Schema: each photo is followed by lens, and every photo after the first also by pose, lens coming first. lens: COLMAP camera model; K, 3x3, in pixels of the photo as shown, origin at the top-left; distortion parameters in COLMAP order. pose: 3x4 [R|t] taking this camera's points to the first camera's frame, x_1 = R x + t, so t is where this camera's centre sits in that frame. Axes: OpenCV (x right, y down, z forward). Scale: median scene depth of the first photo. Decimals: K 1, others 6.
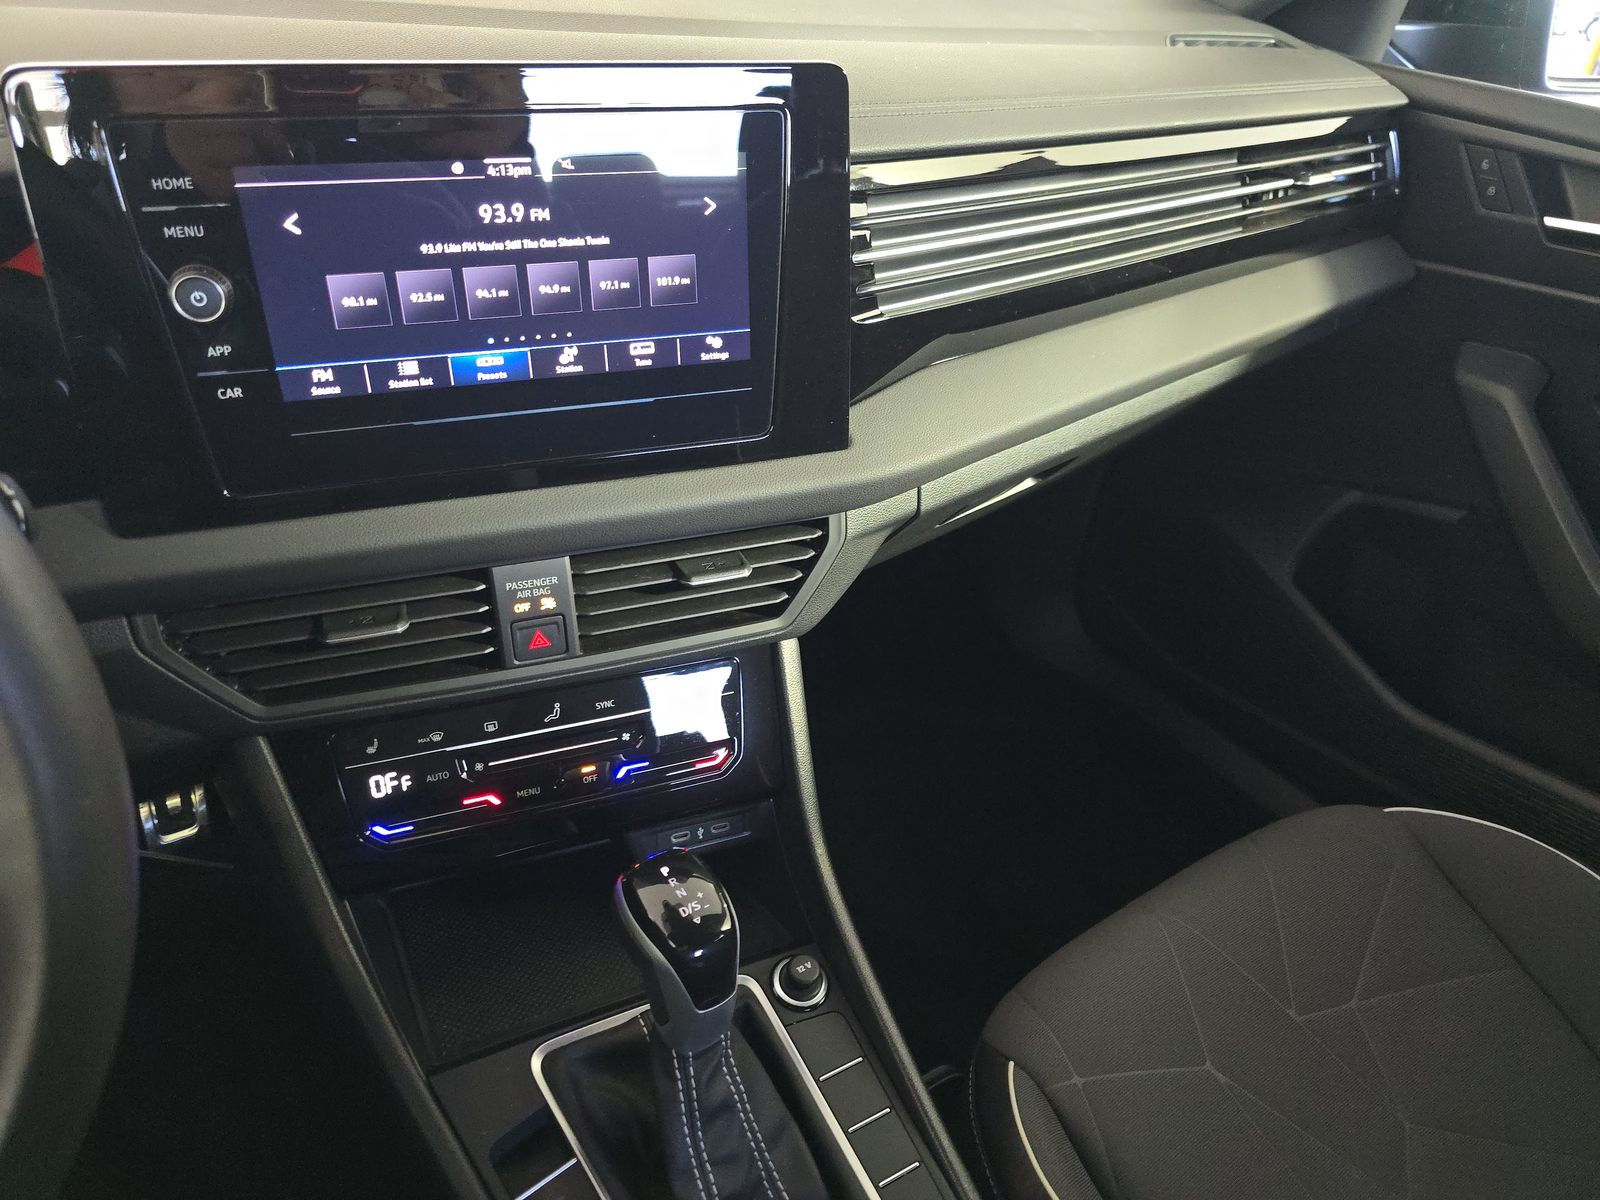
lens RADIAL K [[1057.2, 0, 800.0], [0, 1057.2, 600.0], [0, 0, 1]] dist [0.085709, -0.101557]
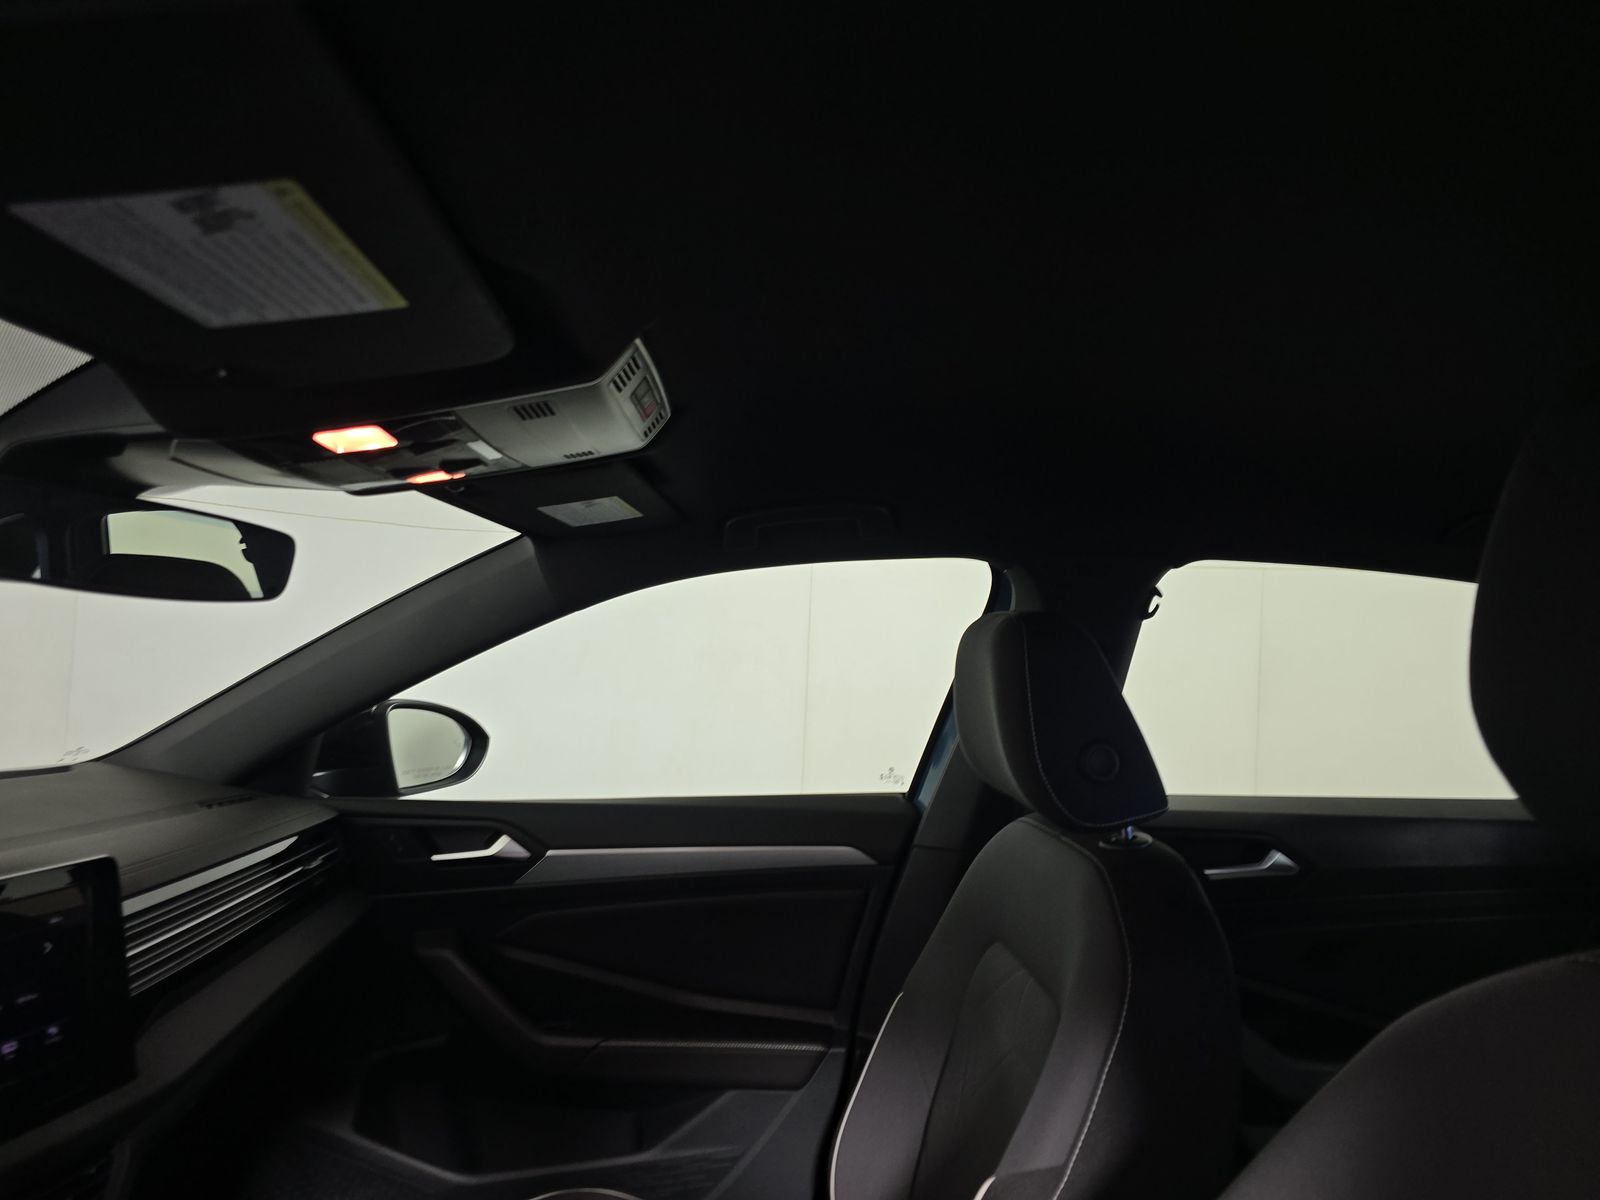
lens RADIAL K [[1057.2, 0, 800.0], [0, 1057.2, 600.0], [0, 0, 1]] dist [0.085709, -0.101557]
pose [[0.537144, 0.001478, 0.843490, -0.516474], [0.482780, 0.819463, -0.308876, 0.157472], [-0.691665, 0.573131, 0.439455, -0.501015]]
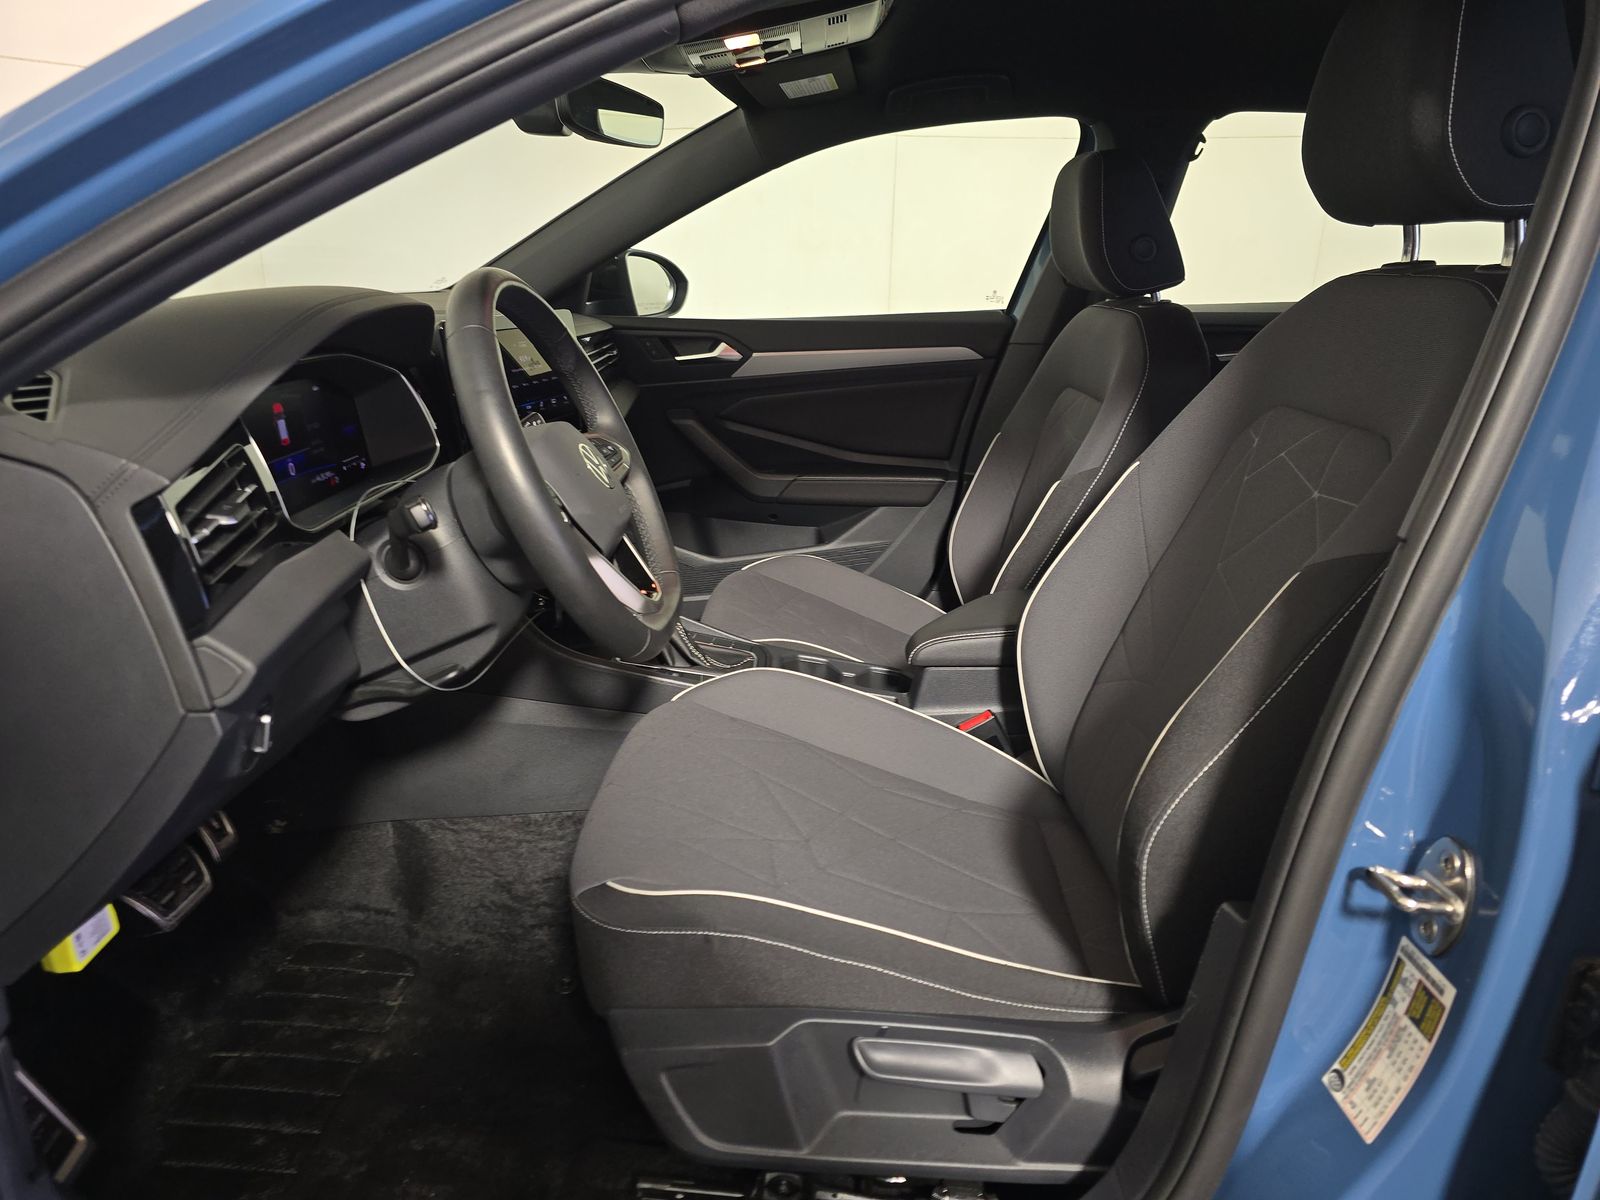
lens RADIAL K [[1057.2, 0, 800.0], [0, 1057.2, 600.0], [0, 0, 1]] dist [0.085709, -0.101557]
pose [[0.577896, -0.294645, 0.761066, -1.316819], [0.484761, 0.874143, -0.029669, 0.403048], [-0.656539, 0.386081, 0.647996, -0.697802]]
